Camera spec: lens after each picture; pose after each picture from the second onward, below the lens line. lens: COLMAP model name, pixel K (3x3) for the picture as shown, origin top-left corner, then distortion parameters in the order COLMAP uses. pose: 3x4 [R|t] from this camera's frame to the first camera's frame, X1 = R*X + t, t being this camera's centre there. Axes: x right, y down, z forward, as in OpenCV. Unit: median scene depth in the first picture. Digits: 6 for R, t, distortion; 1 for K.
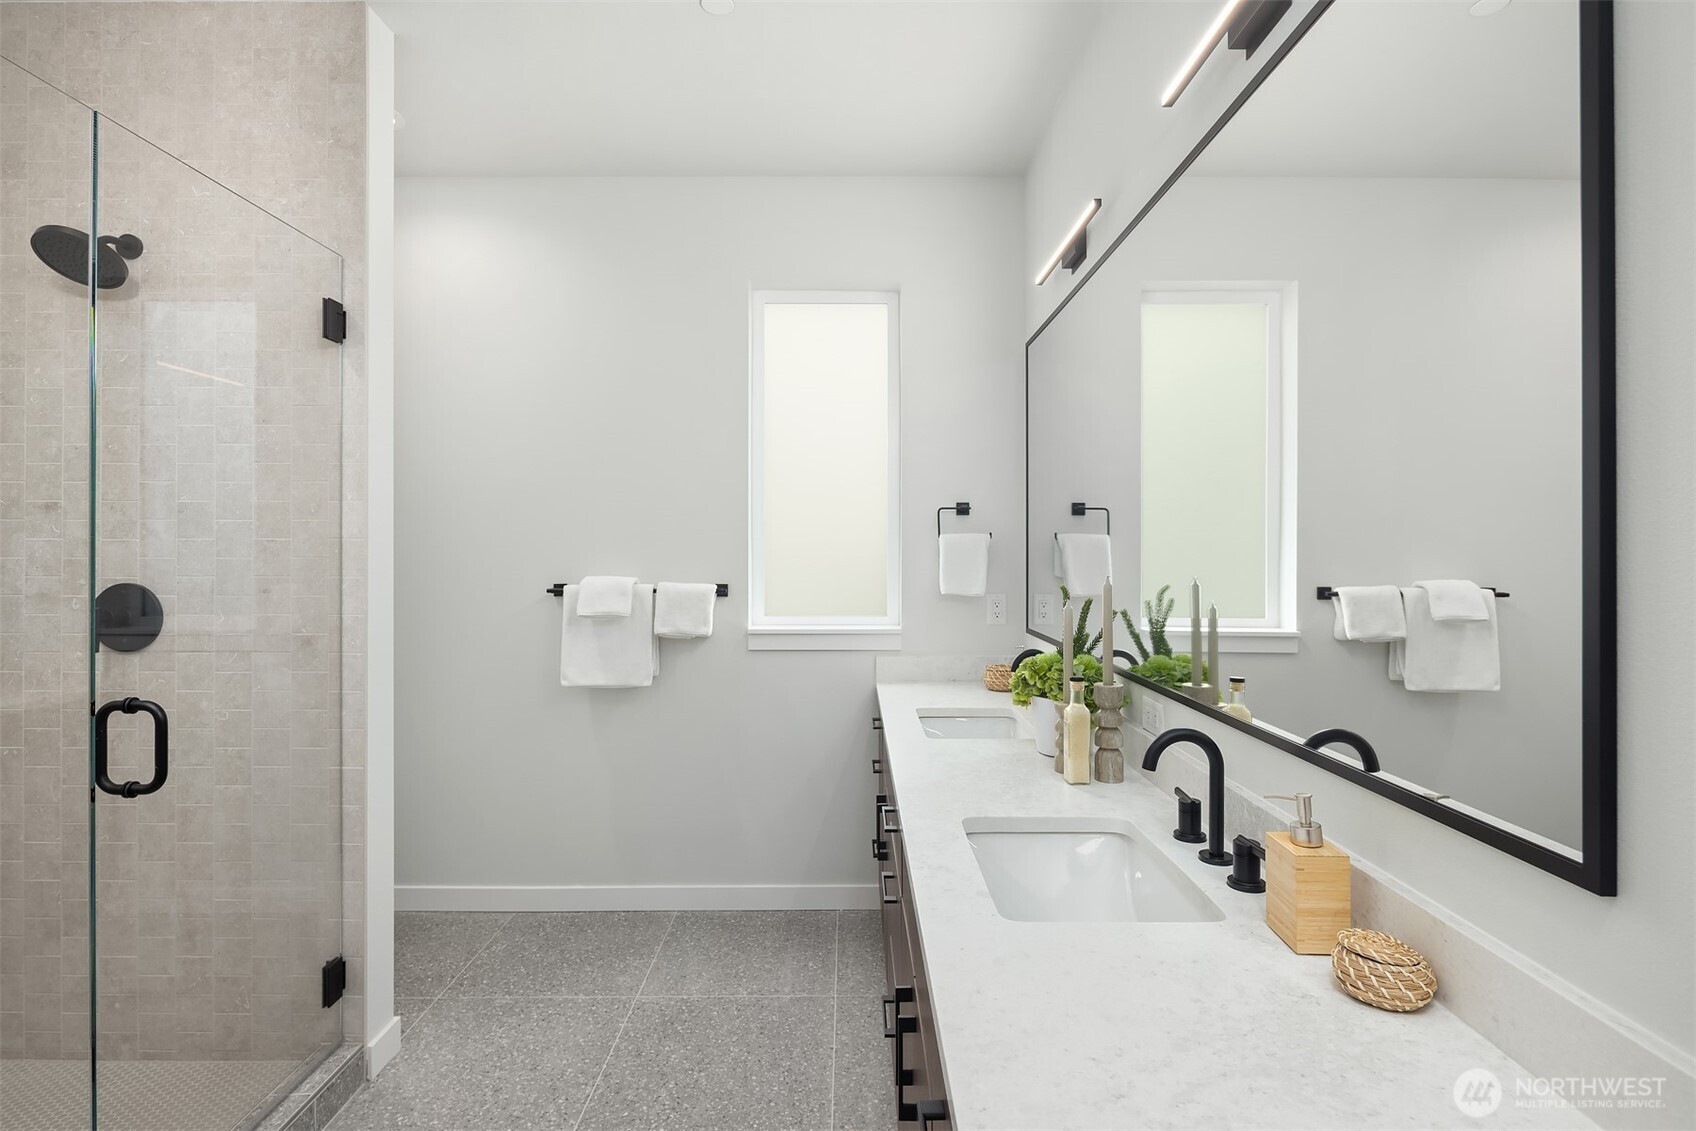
lens RADIAL K [[838.7, 0, 850.5], [0, 838.7, 546.0], [0, 0, 1]] dist [0.000009, -0.000014]
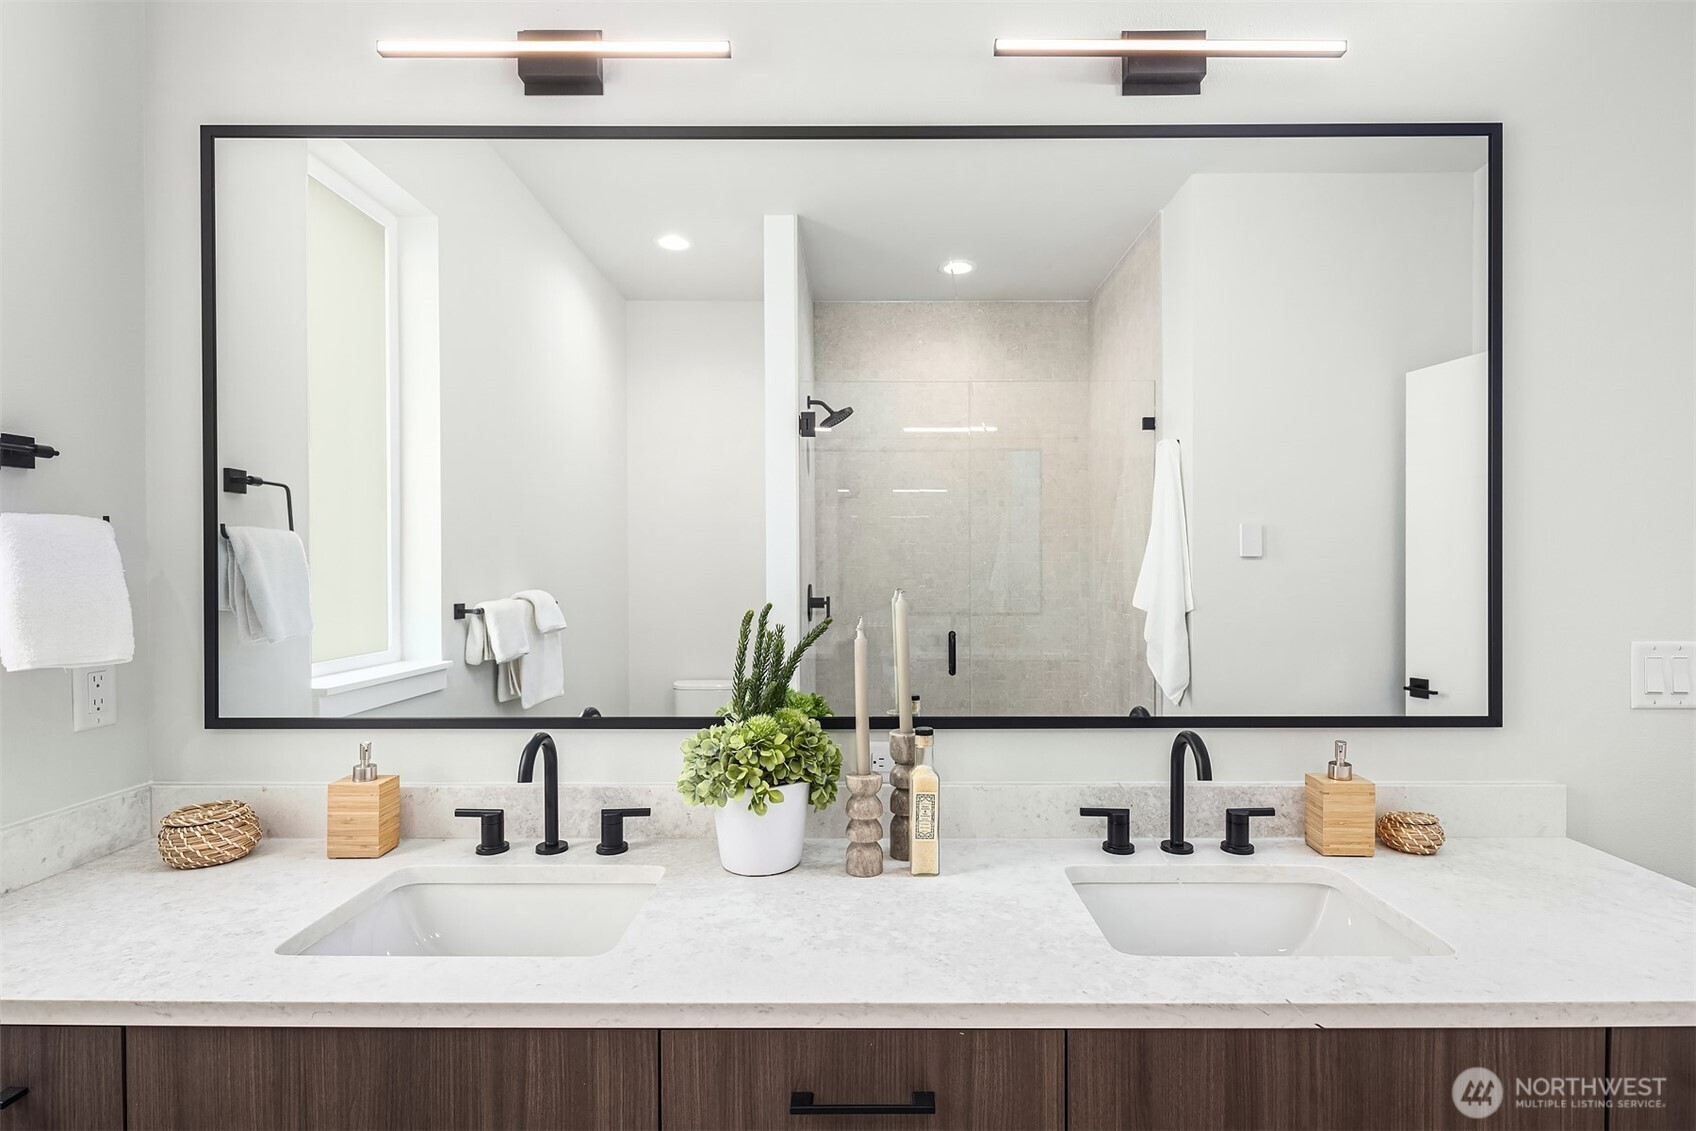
lens RADIAL K [[872.1, 0, 848.0], [0, 872.1, 565.5], [0, 0, 1]] dist [0.000748, -0.000001]
pose [[0.009936, -0.006023, 0.999932, -0.290180], [0.000331, 0.999982, 0.006020, 0.006855], [-0.999951, 0.000271, 0.009938, 0.631162]]
